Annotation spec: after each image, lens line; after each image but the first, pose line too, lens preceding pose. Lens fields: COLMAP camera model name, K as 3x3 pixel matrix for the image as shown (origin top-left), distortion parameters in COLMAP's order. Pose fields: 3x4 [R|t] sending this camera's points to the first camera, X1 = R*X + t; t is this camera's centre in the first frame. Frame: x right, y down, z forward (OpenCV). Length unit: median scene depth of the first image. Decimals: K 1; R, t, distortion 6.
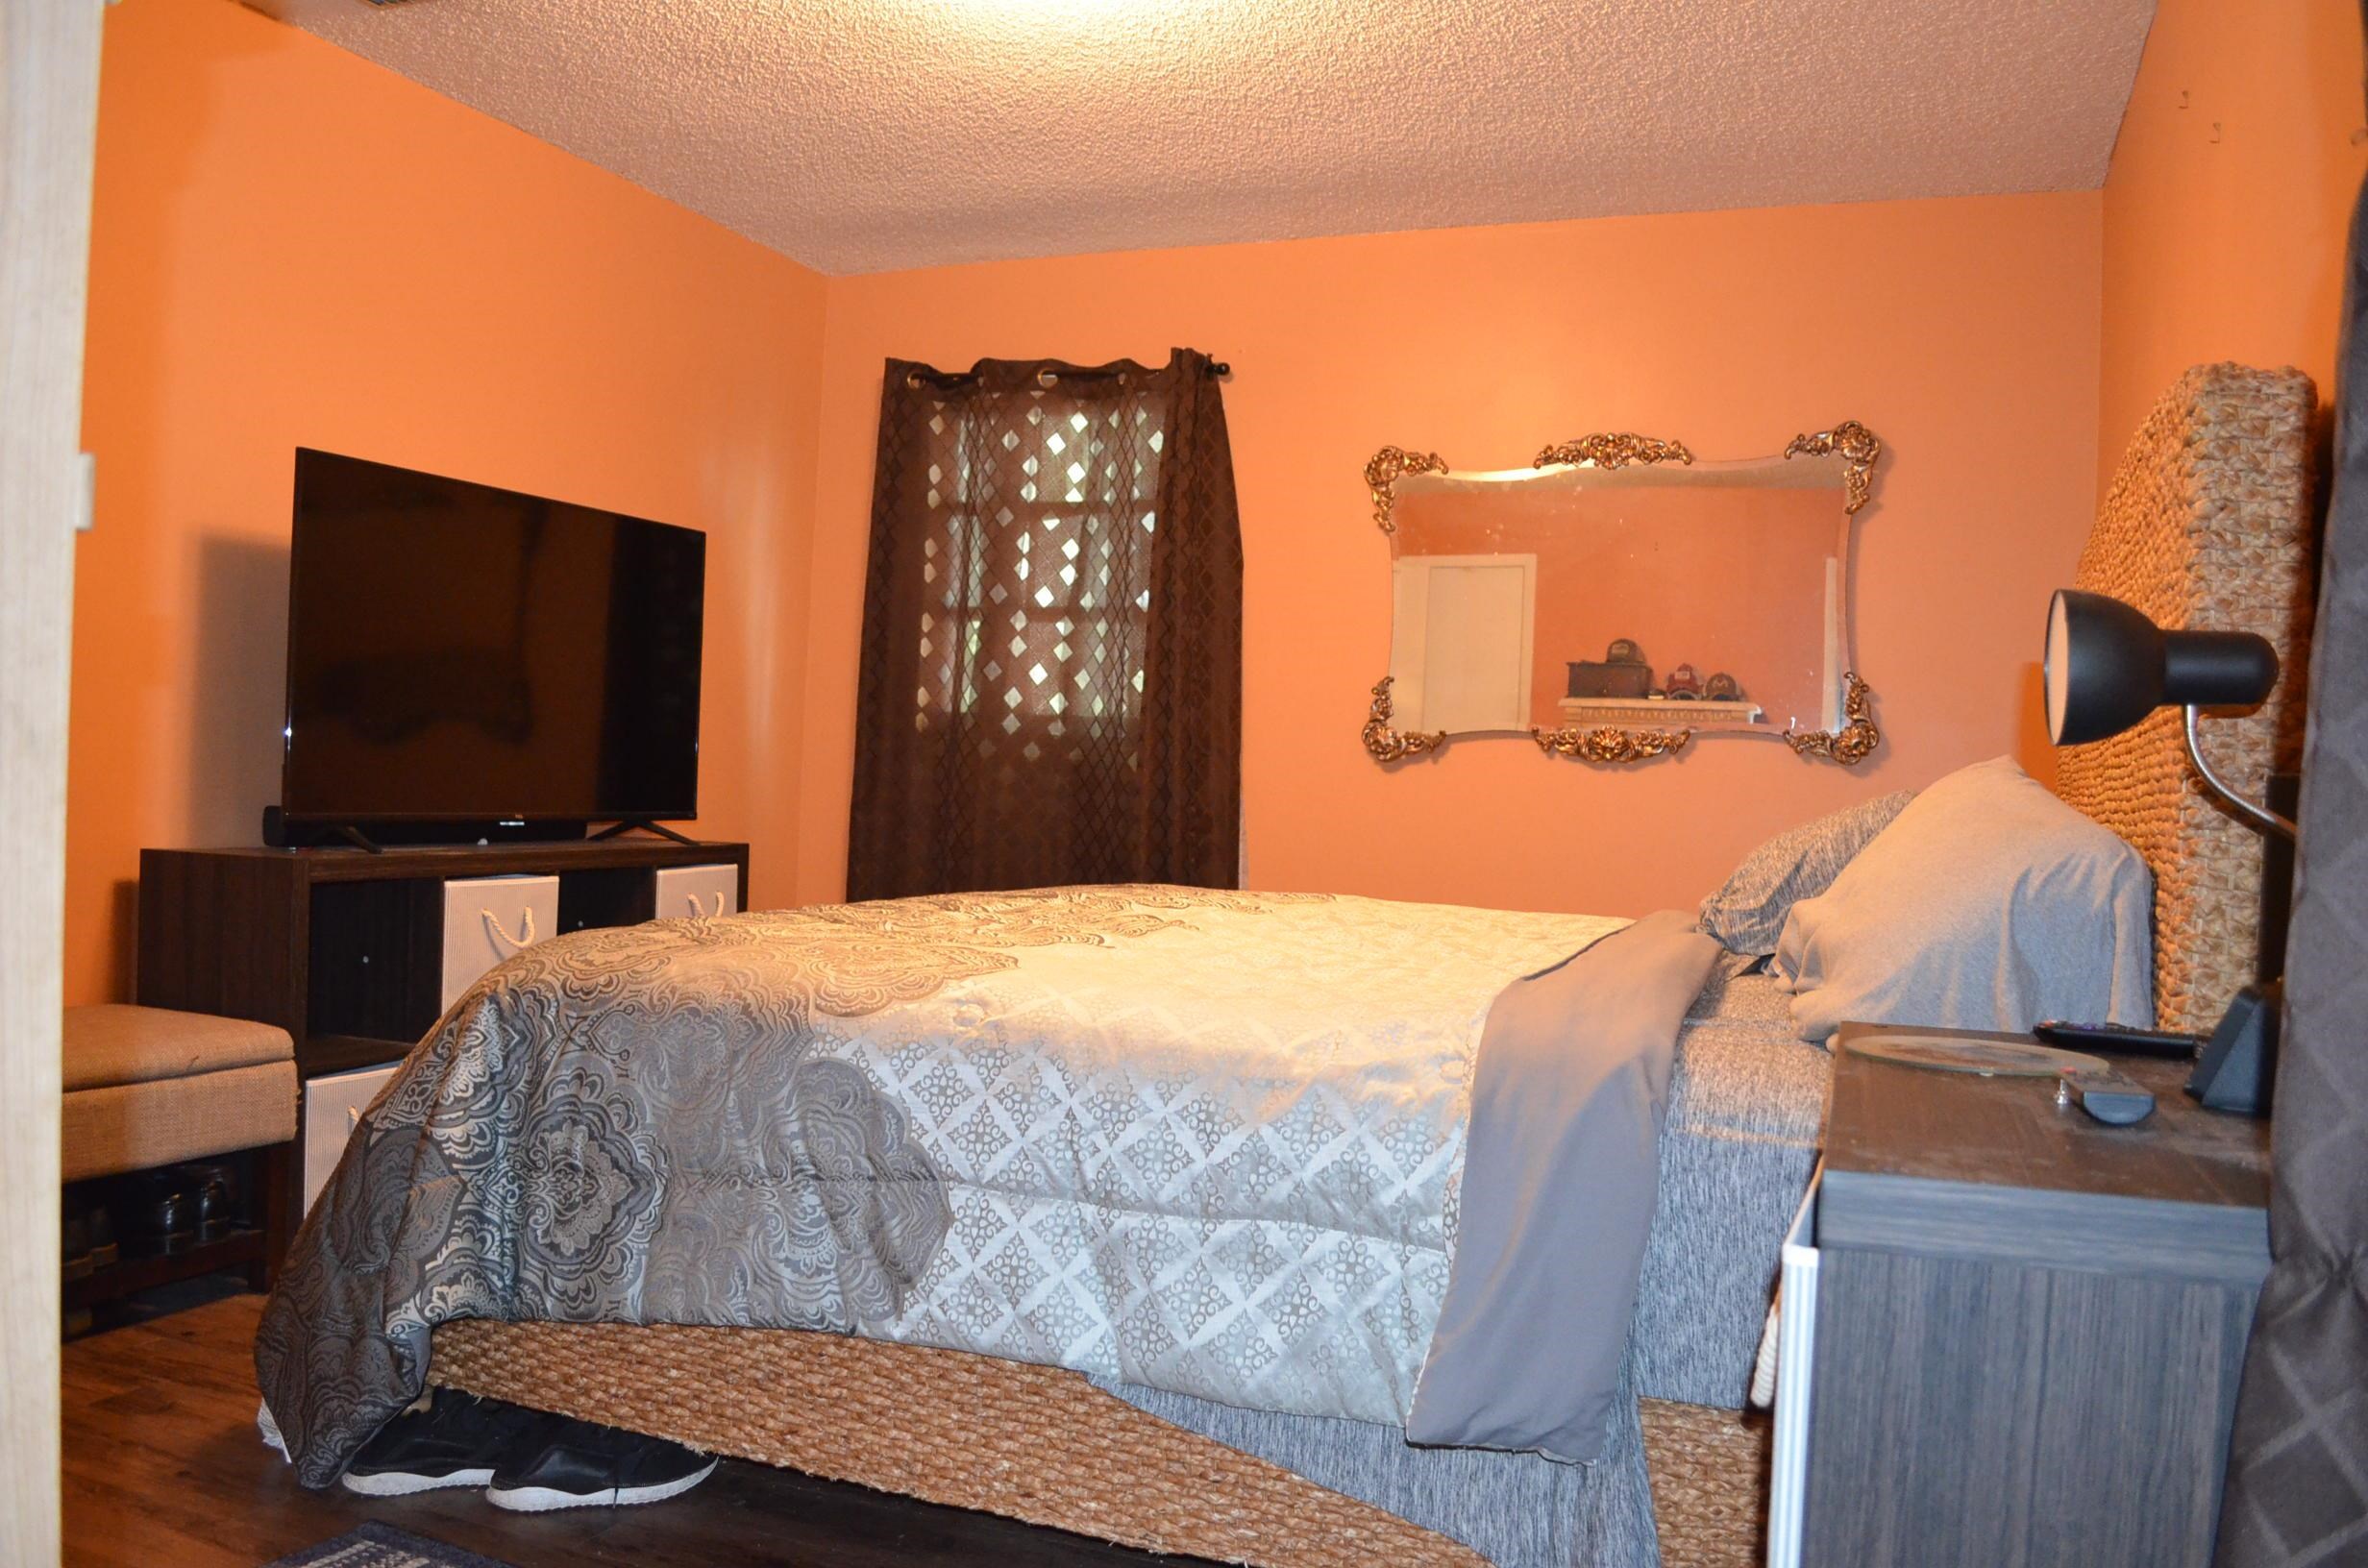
lens RADIAL K [[1835.0, 0, 1184.0], [0, 1835.0, 784.0], [0, 0, 1]] dist [0.010466, 0.003122]
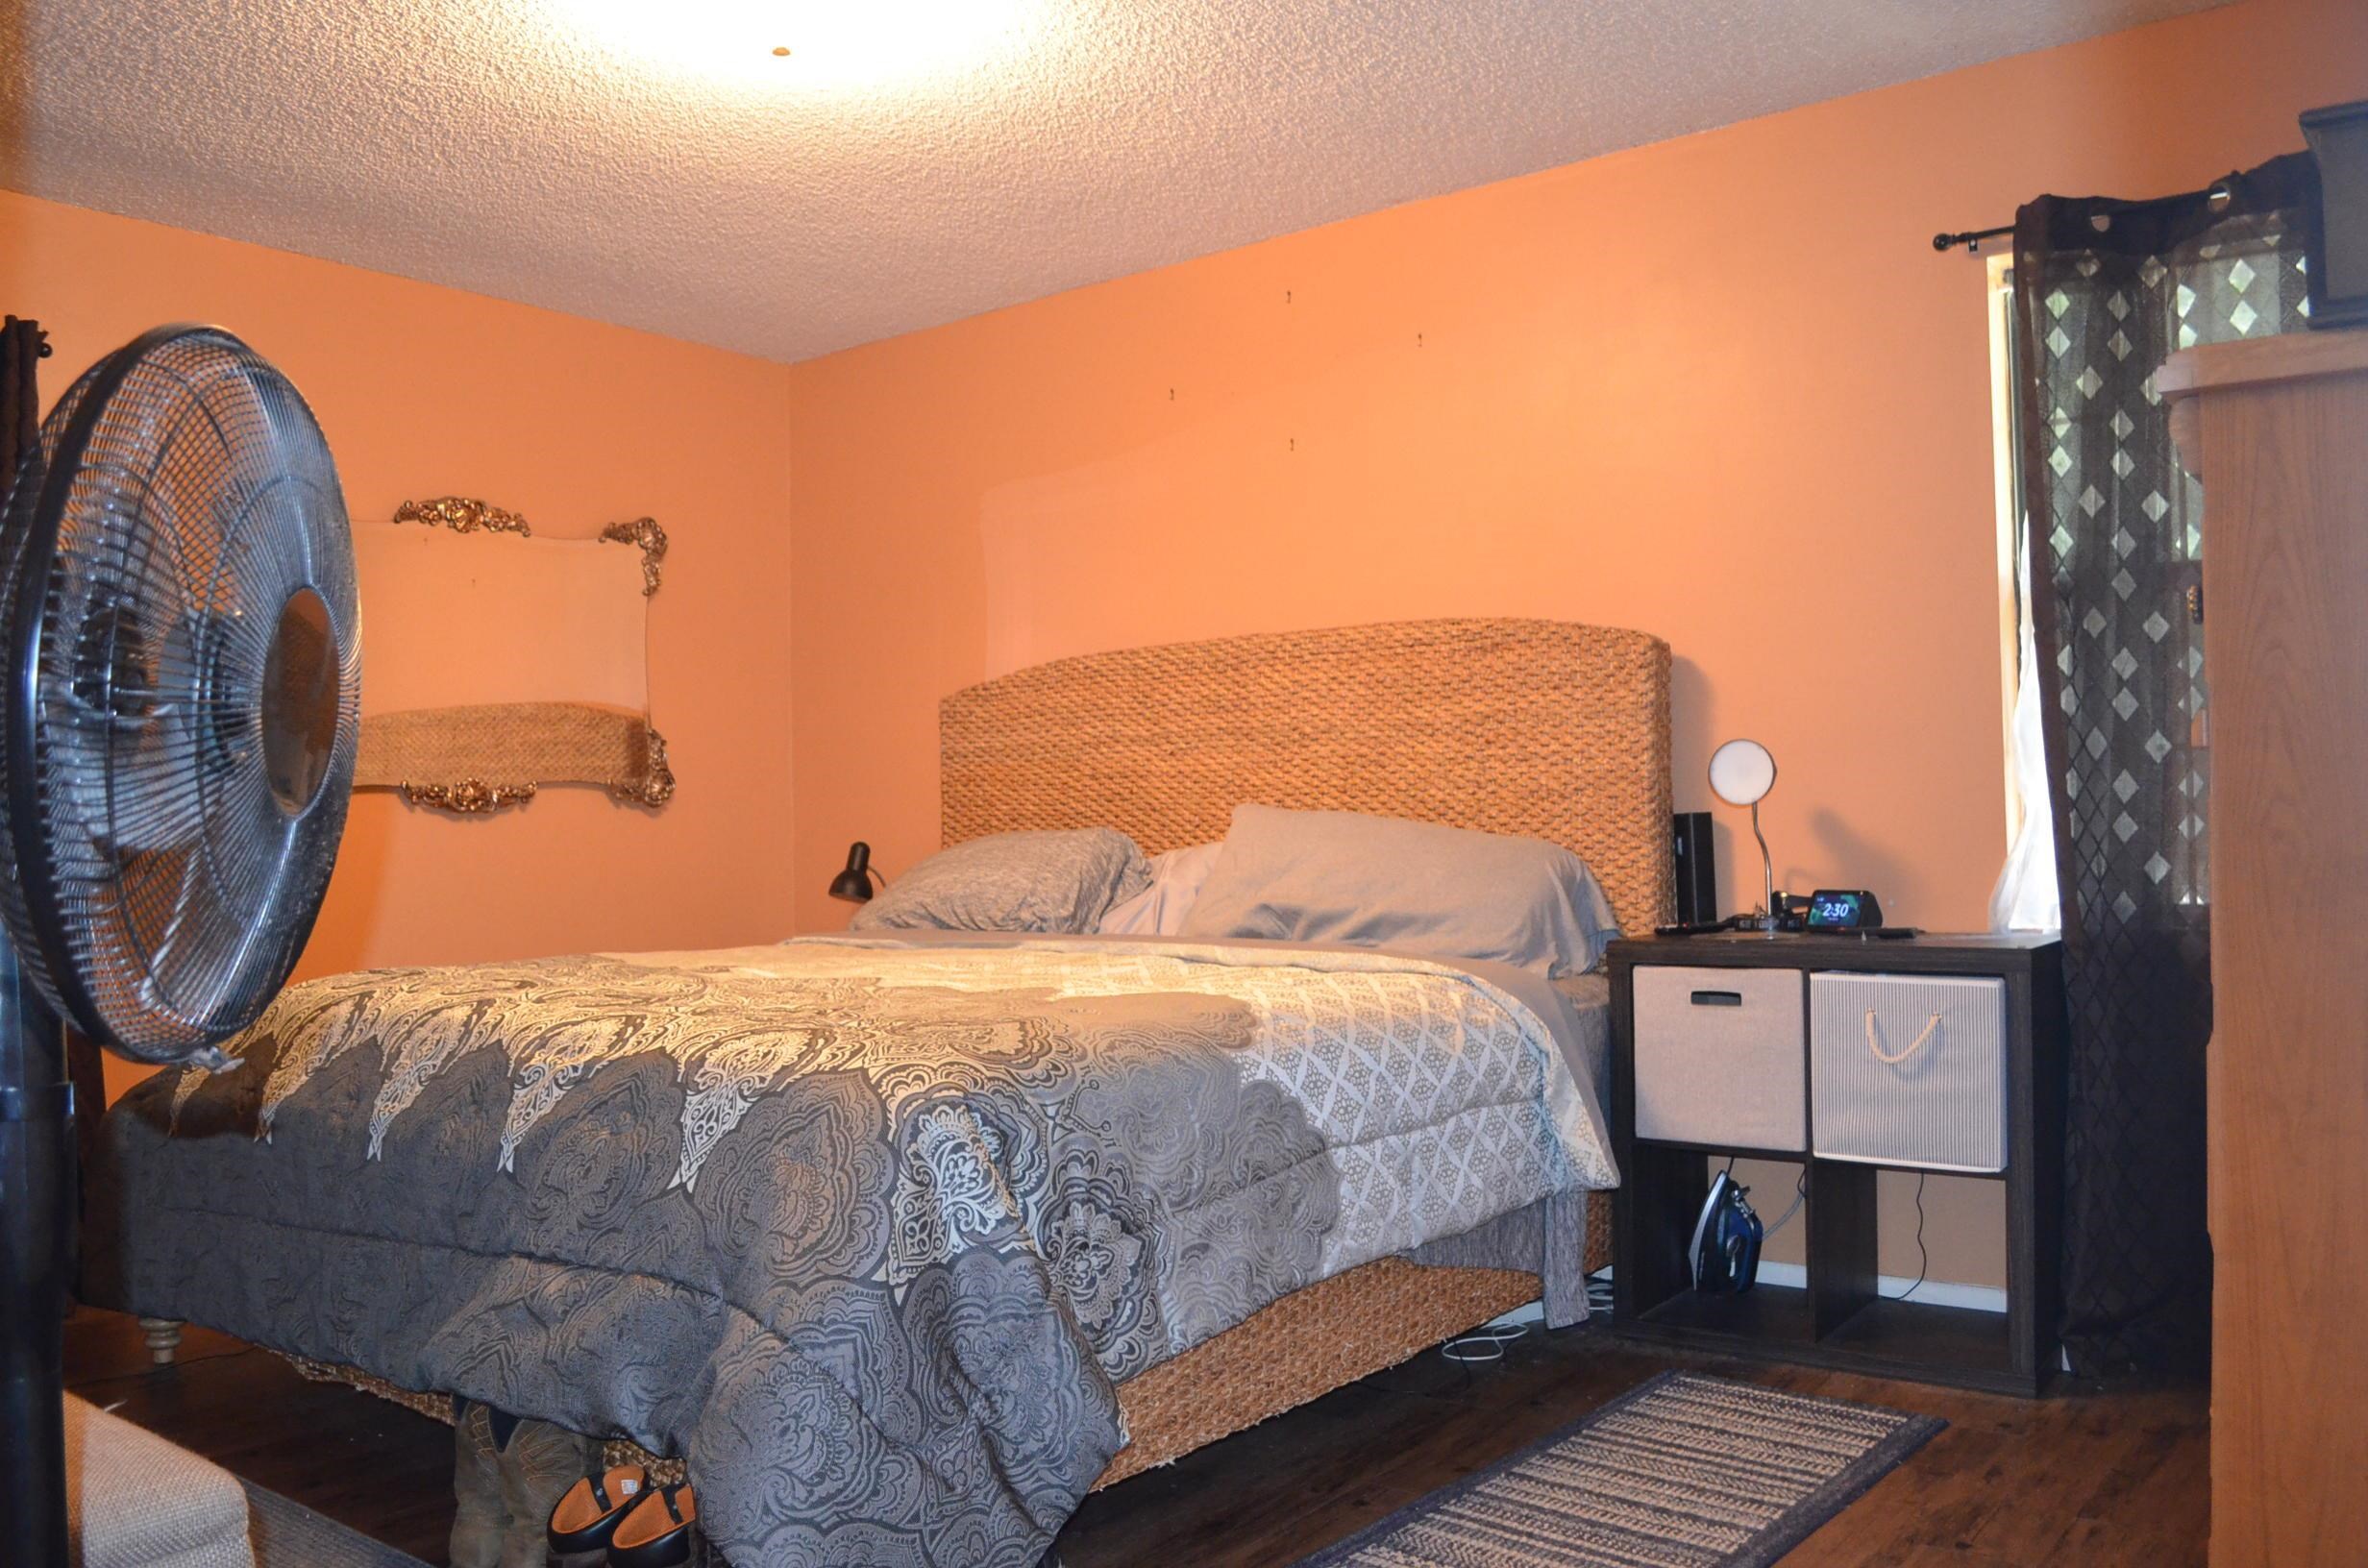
lens RADIAL K [[1839.9, 0, 1184.0], [0, 1839.9, 784.0], [0, 0, 1]] dist [-0.083343, 0.004993]
pose [[0.300987, -0.021123, 0.953394, -1.436892], [0.028044, 0.999518, 0.013291, -0.070117], [-0.953216, 0.022737, 0.301435, 0.698232]]
